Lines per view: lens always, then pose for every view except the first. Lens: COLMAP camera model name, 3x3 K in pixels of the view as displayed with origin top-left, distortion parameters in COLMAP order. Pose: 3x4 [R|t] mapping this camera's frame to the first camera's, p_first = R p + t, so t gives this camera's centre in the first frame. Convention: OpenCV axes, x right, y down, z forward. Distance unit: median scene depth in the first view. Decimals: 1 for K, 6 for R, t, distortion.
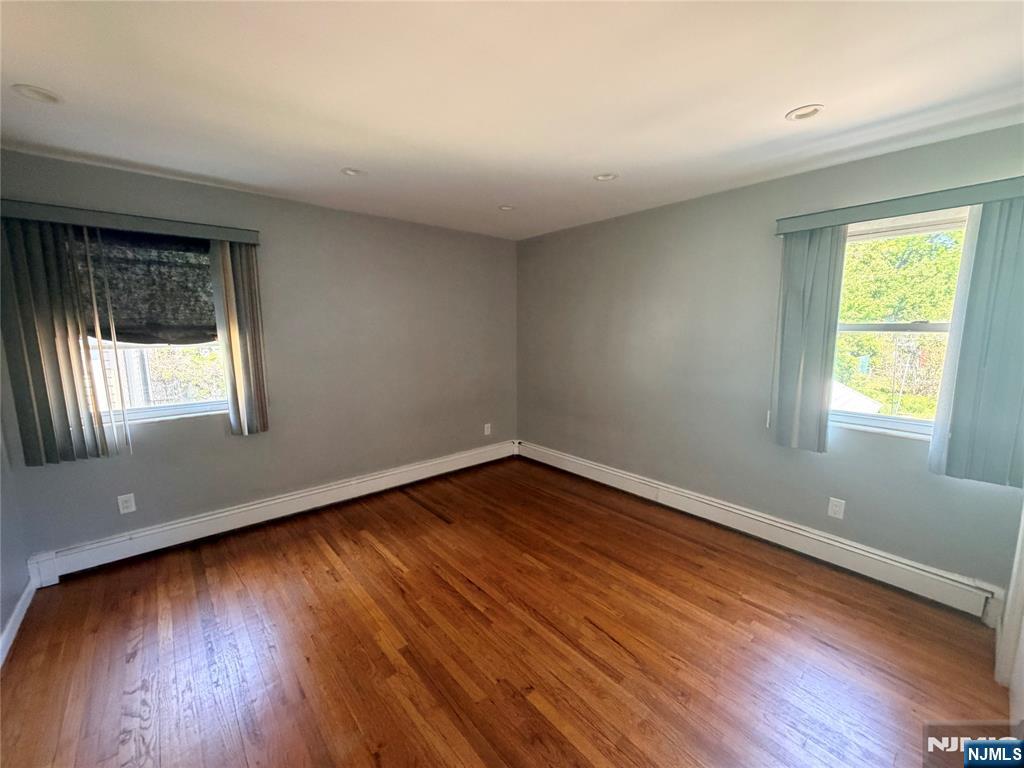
lens RADIAL K [[409.0, 0, 512.0], [0, 409.0, 384.0], [0, 0, 1]] dist [-0.001253, -0.000111]
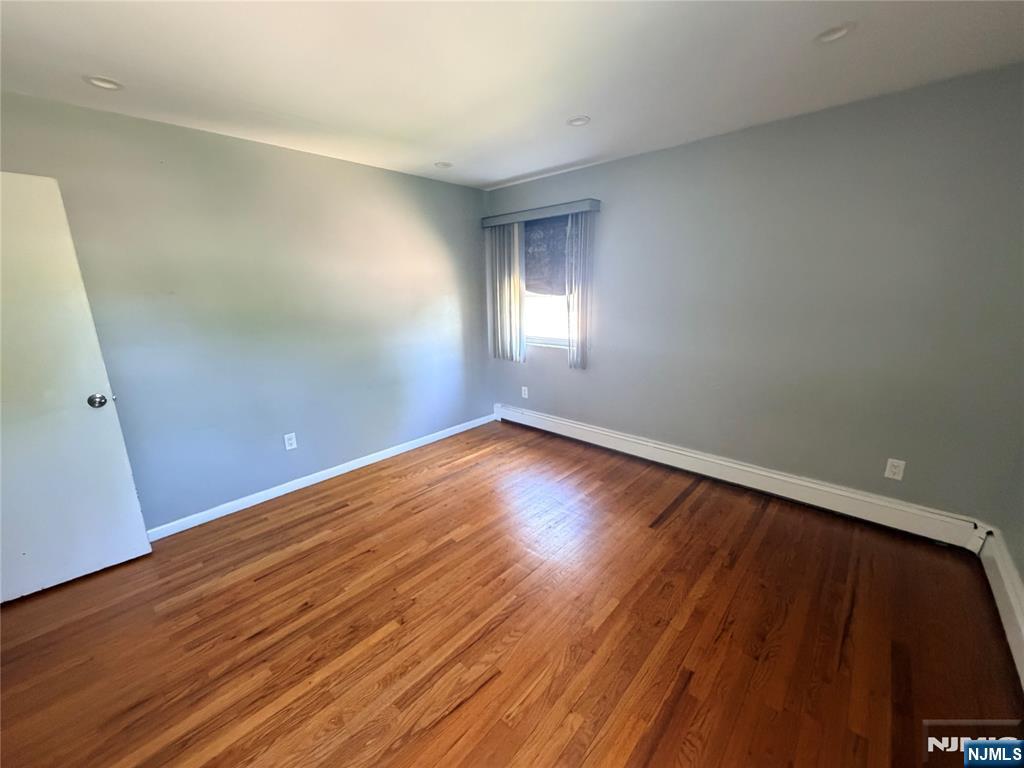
lens RADIAL K [[409.0, 0, 512.0], [0, 409.0, 384.0], [0, 0, 1]] dist [-0.001253, -0.000111]
pose [[0.115347, 0.231709, -0.965922, 0.706822], [-0.119310, 0.968605, 0.218105, -0.103635], [0.986134, 0.090086, 0.139371, 0.774283]]
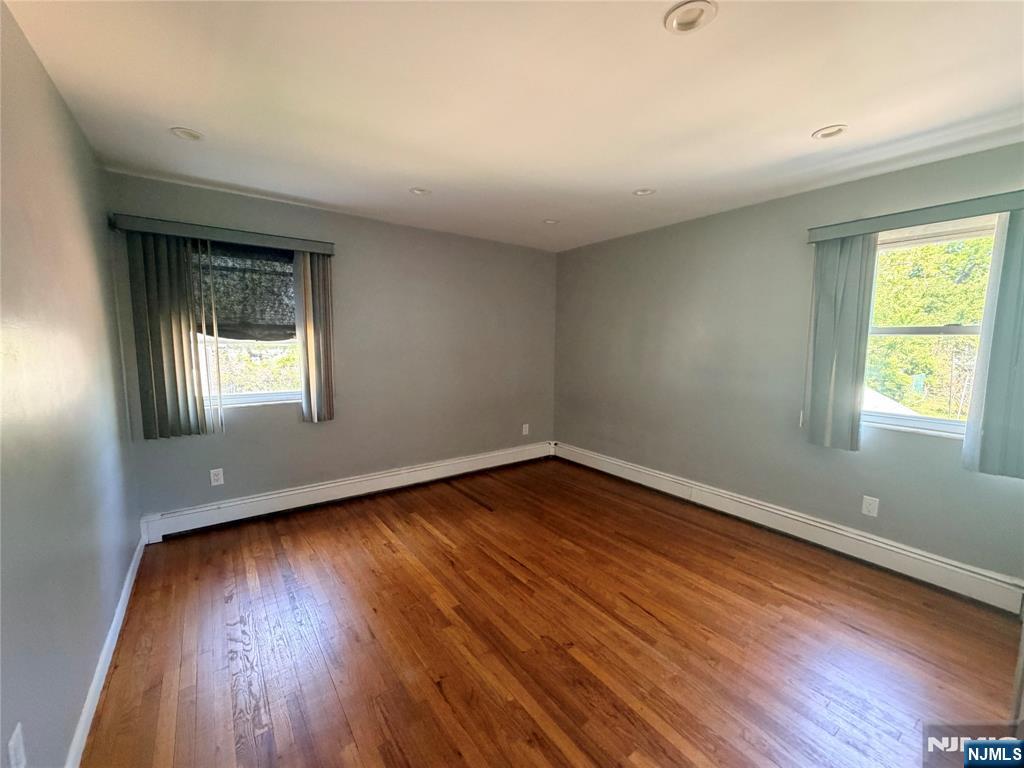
lens RADIAL K [[409.0, 0, 512.0], [0, 409.0, 384.0], [0, 0, 1]] dist [-0.001253, -0.000111]
pose [[0.996896, 0.019718, -0.076219, -0.031710], [-0.022287, 0.999206, -0.033014, 0.054006], [0.075507, 0.034610, 0.996544, -0.105779]]
